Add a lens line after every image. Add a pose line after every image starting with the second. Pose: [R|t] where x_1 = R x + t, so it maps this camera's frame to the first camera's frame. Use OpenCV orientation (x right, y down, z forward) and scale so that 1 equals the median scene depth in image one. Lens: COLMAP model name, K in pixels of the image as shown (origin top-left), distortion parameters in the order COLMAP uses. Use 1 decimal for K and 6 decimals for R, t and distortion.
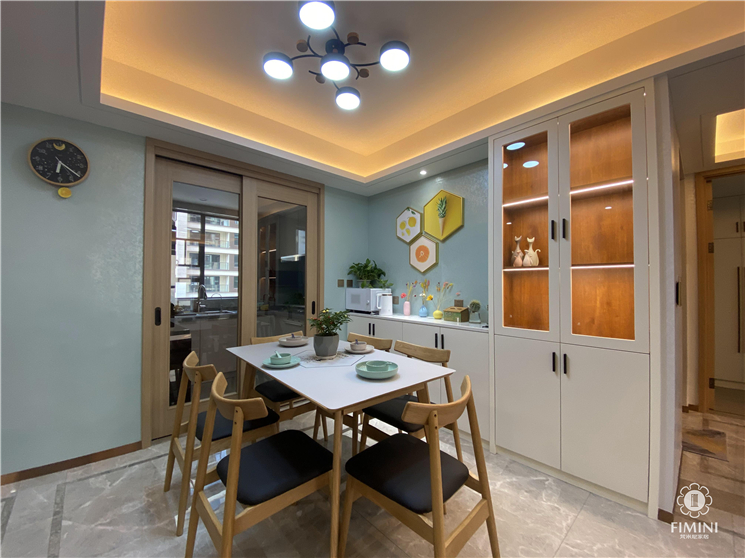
lens RADIAL K [[303.1, 0, 372.5], [0, 303.1, 279.0], [0, 0, 1]] dist [0.000516, -0.000104]
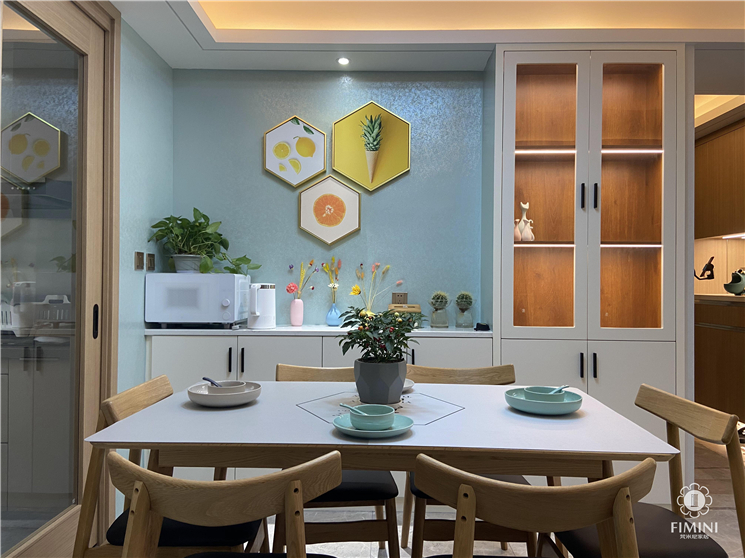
lens RADIAL K [[553.7, 0, 372.5], [0, 553.7, 279.0], [0, 0, 1]] dist [0.037135, 0.000523]
pose [[0.681857, 0.002351, 0.731482, -0.514115], [-0.017259, 0.999768, 0.012875, 0.026230], [-0.731282, -0.021404, 0.681739, 0.264927]]
